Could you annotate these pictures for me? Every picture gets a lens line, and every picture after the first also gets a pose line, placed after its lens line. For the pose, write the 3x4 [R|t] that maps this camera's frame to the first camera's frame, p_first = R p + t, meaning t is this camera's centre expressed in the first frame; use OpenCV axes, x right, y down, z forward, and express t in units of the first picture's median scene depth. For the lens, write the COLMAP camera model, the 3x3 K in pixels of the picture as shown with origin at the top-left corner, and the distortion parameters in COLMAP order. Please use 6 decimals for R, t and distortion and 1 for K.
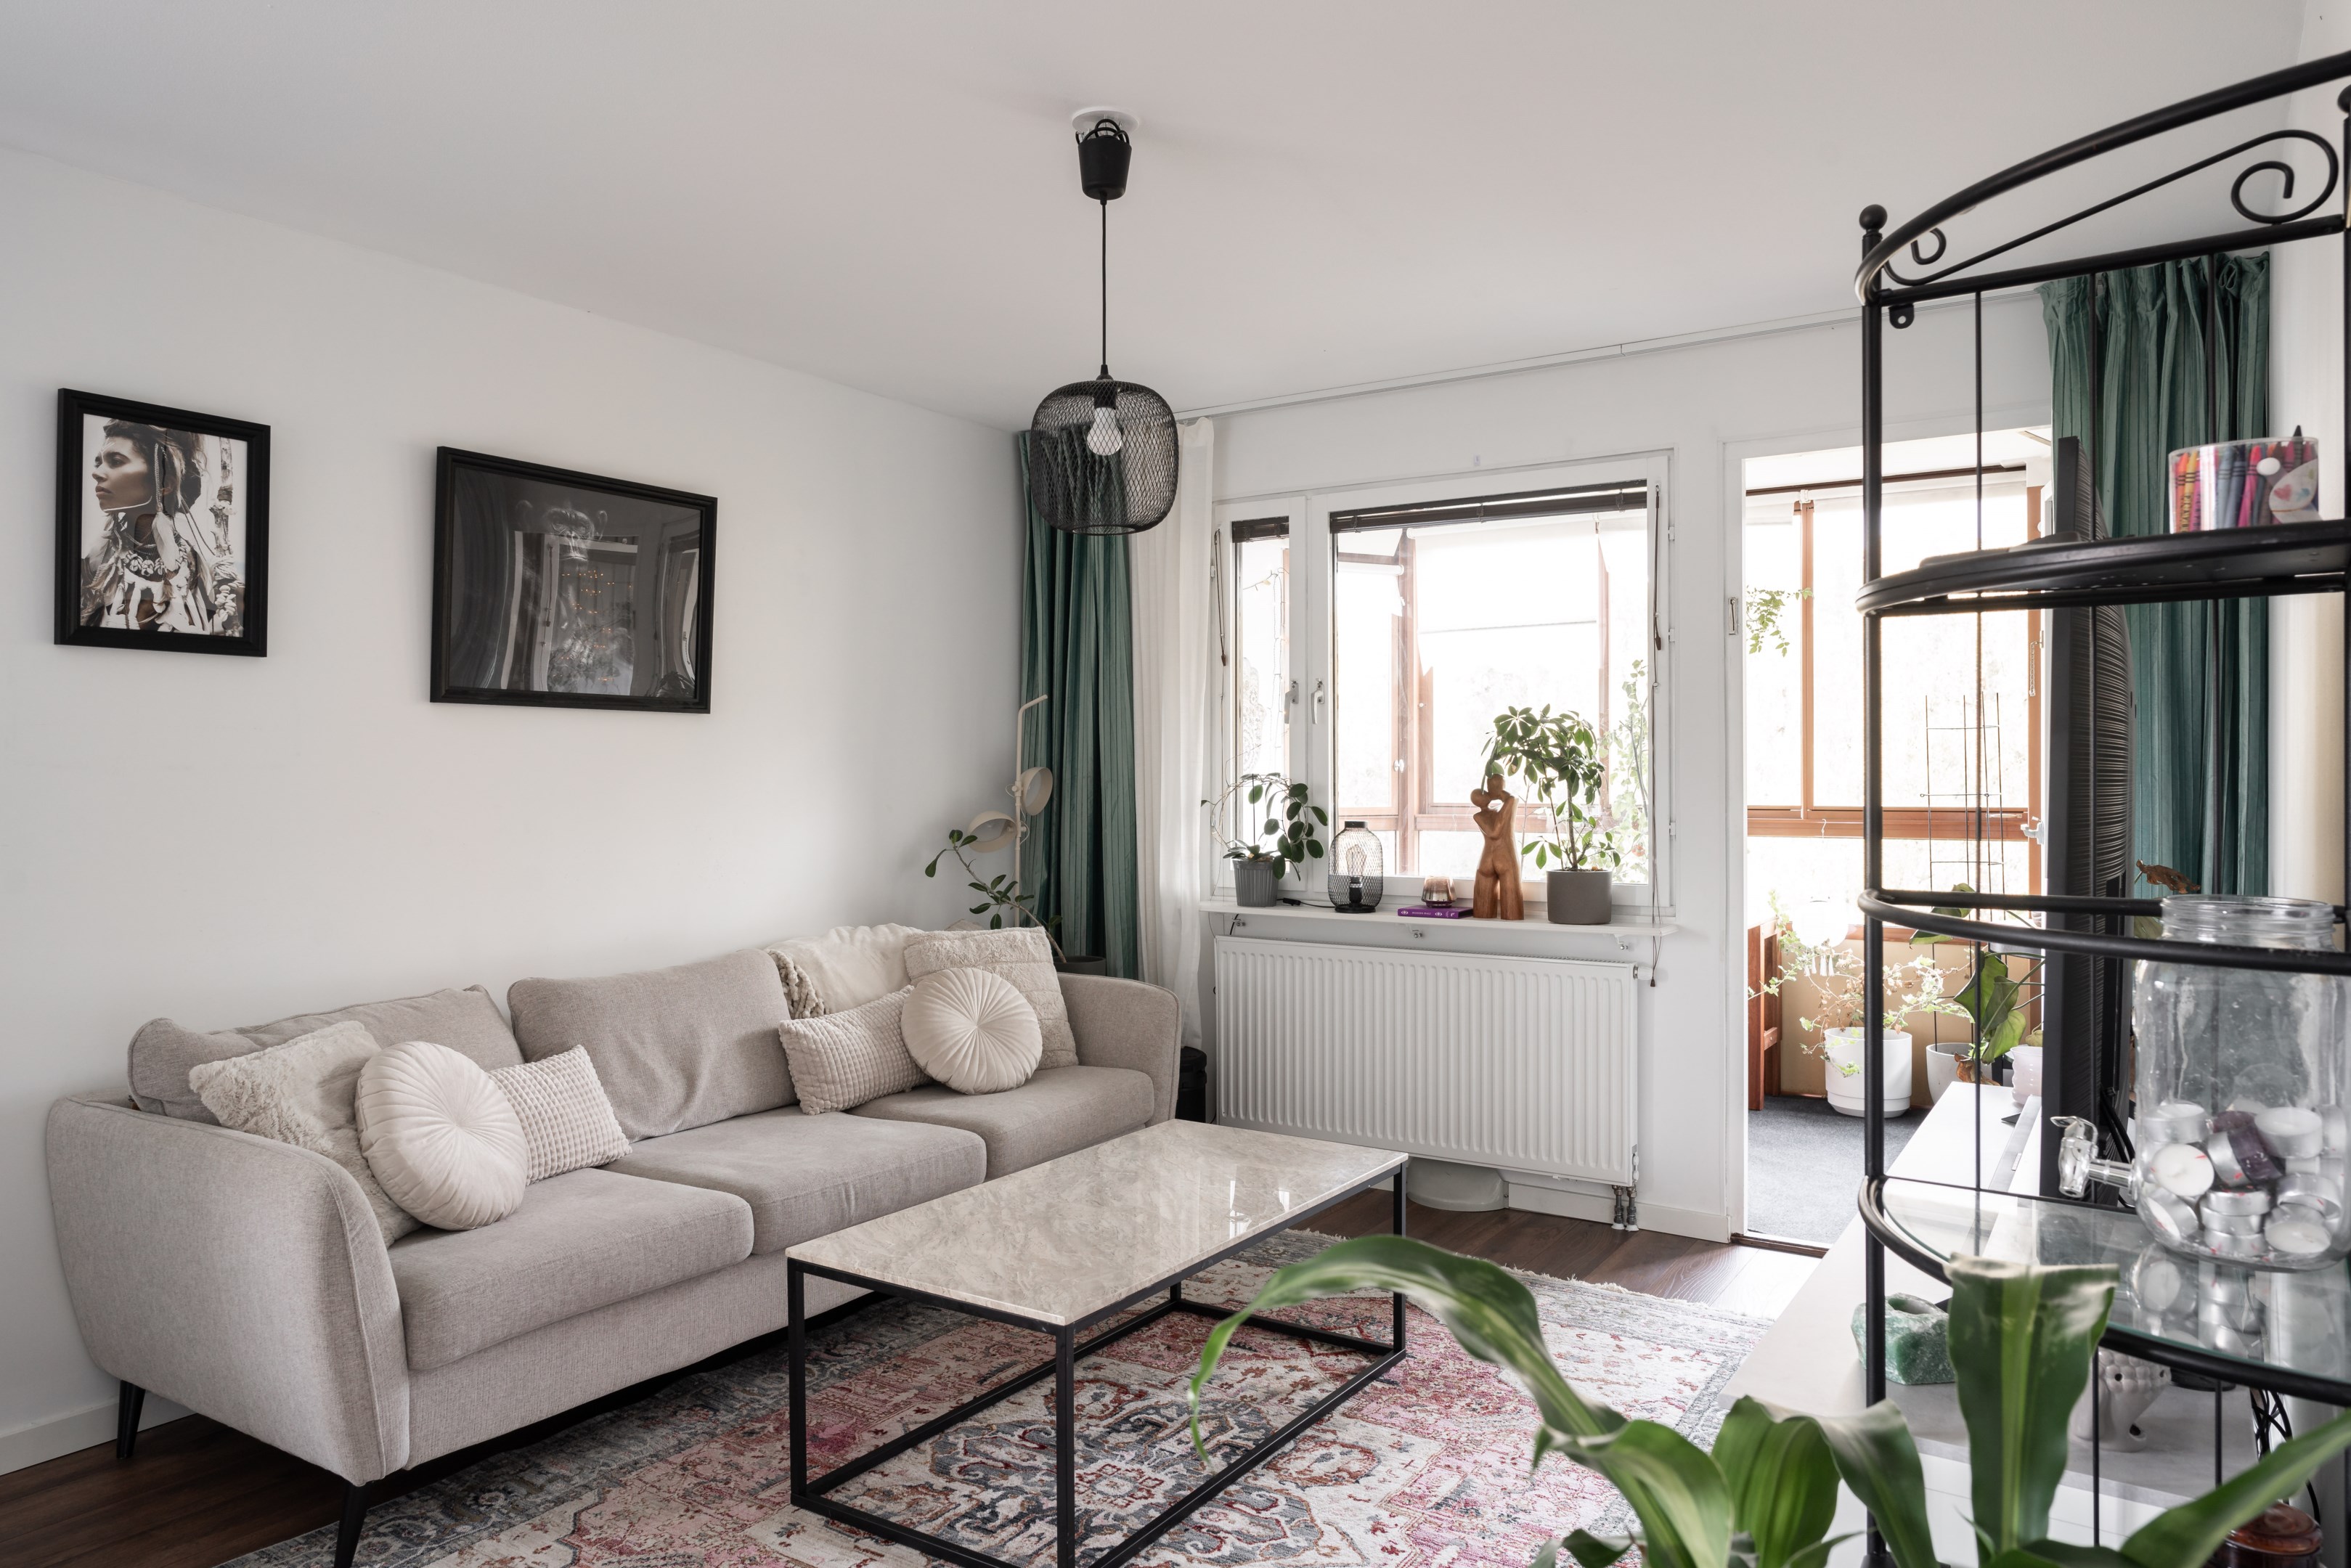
lens RADIAL K [[1552.3, 0, 1174.0], [0, 1552.3, 772.1], [0, 0, 1]] dist [-0.001725, -0.000517]
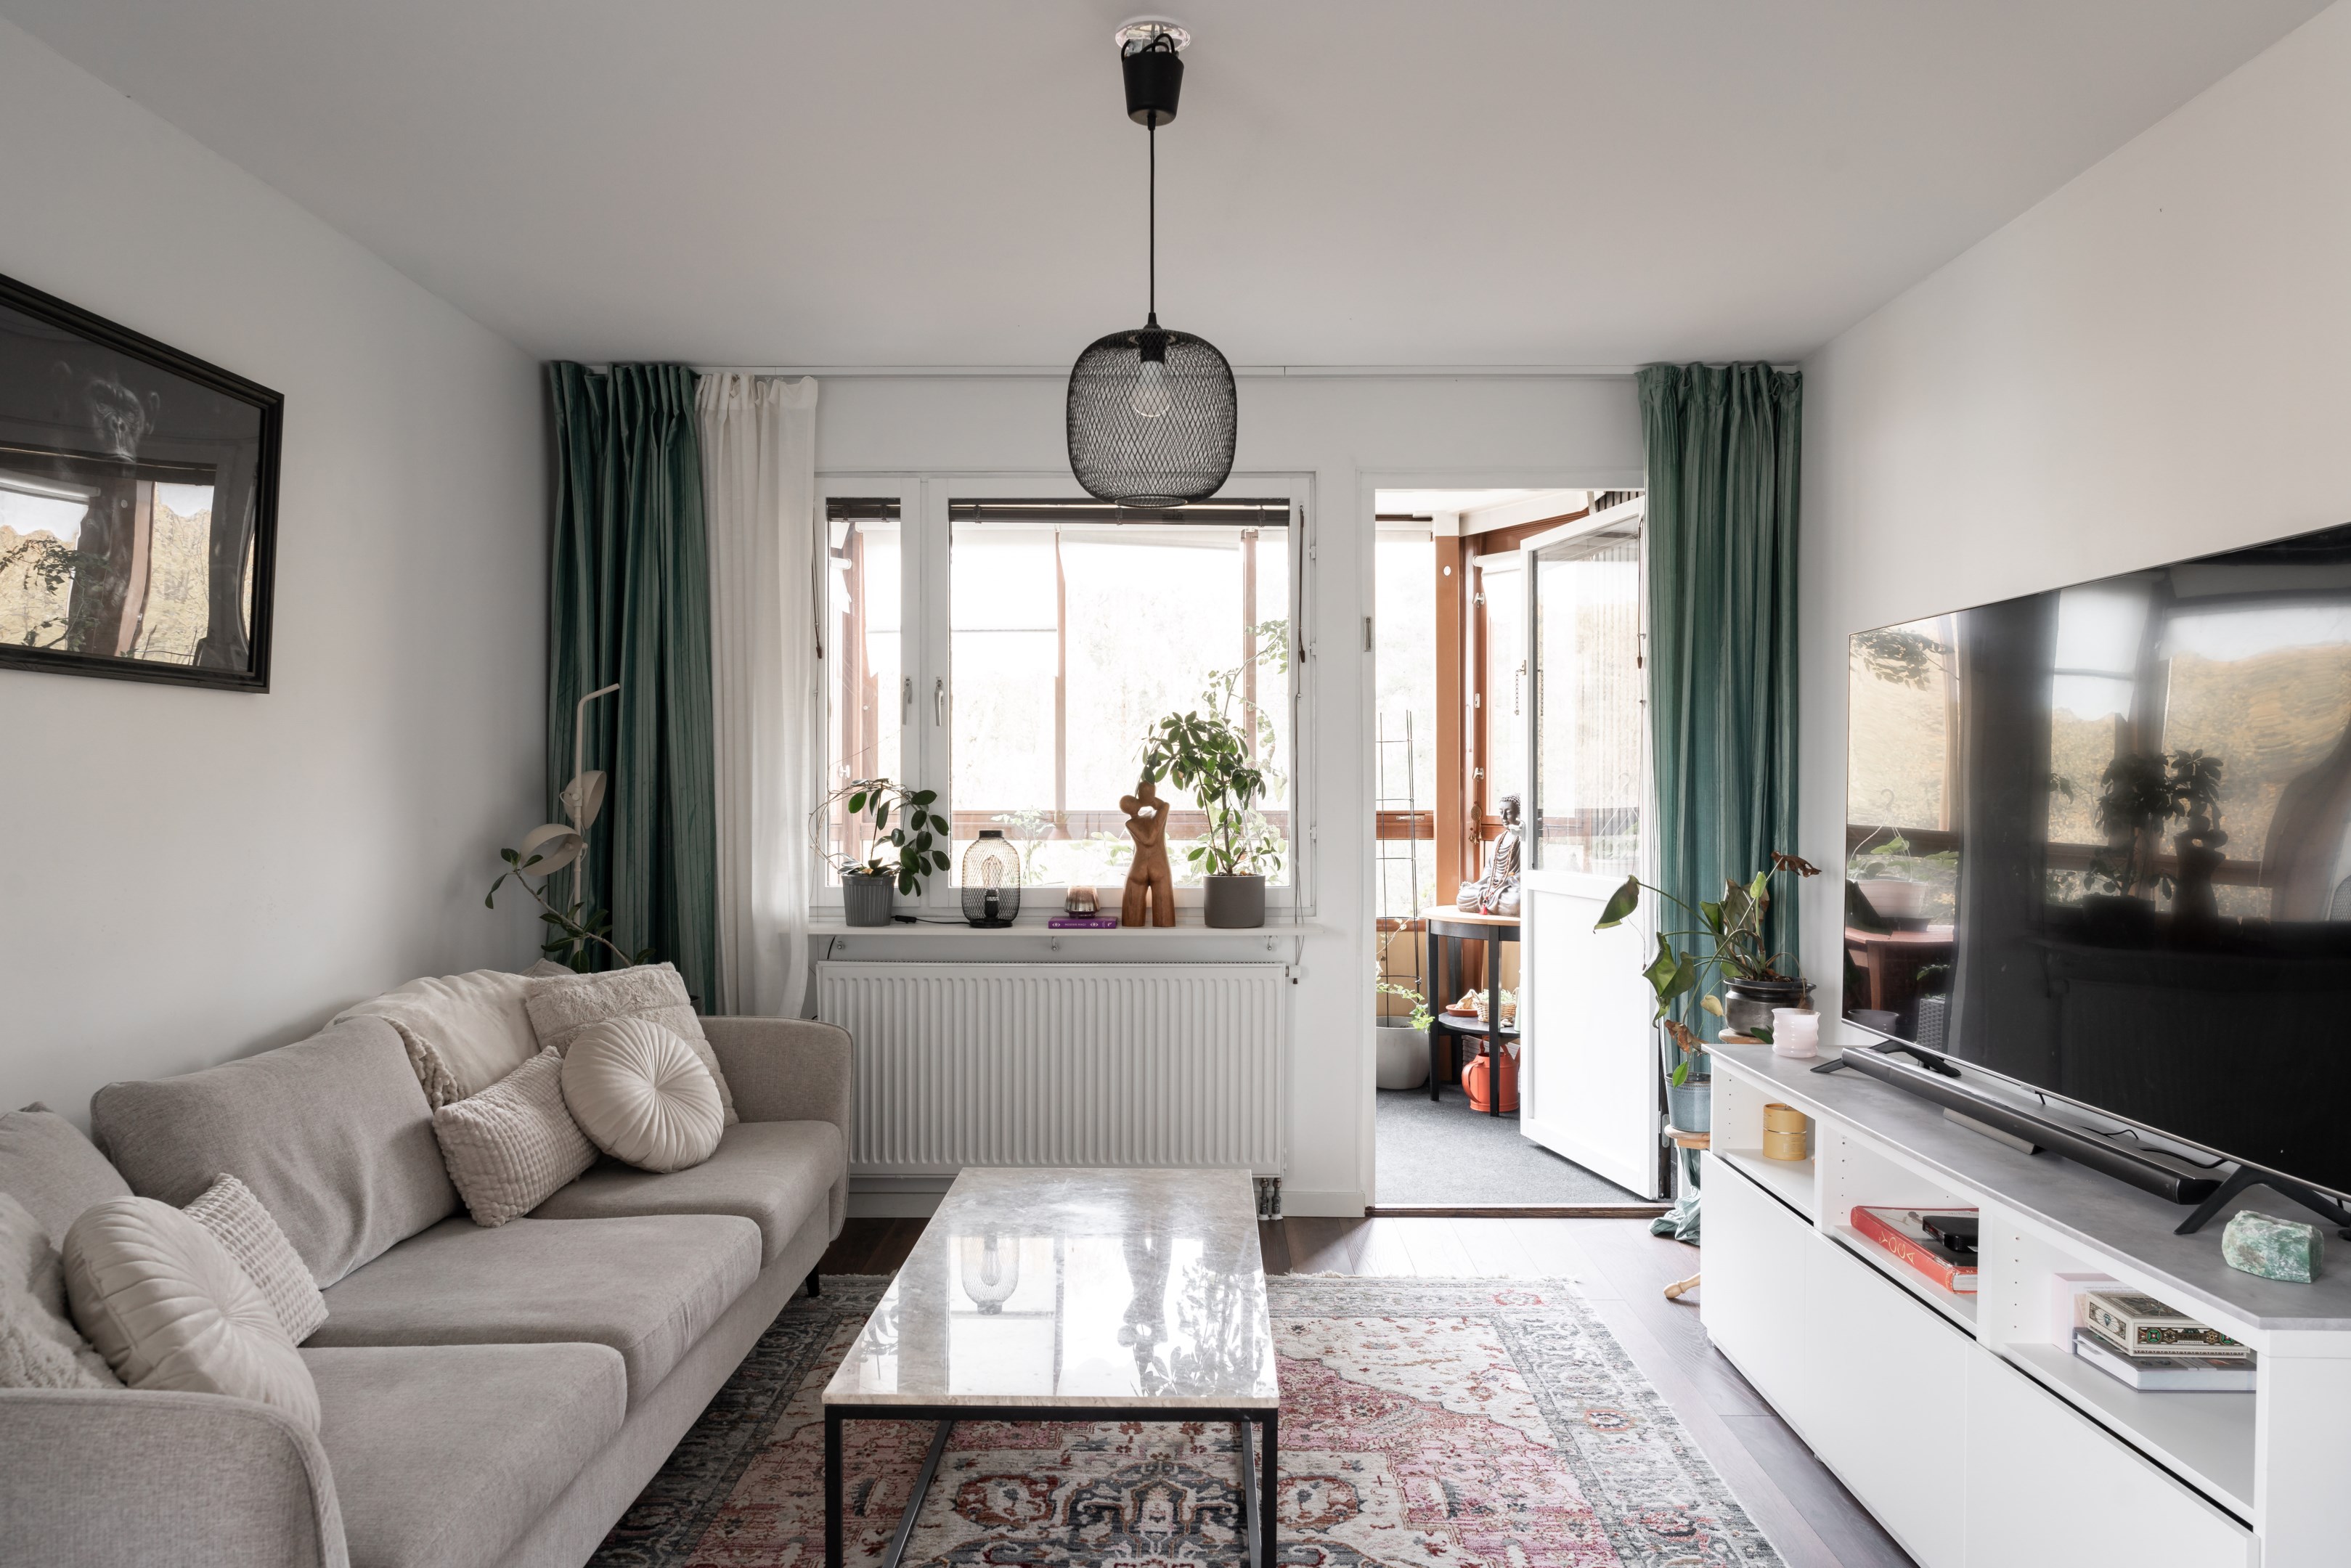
lens RADIAL K [[1555.3, 0, 1175.5], [0, 1555.3, 784.0], [0, 0, 1]] dist [-0.002361, 0.001859]
pose [[0.839893, 0.001301, 0.542750, -0.328469], [-0.002683, 0.999995, 0.001754, 0.001803], [-0.542745, -0.002929, 0.839892, 0.162251]]
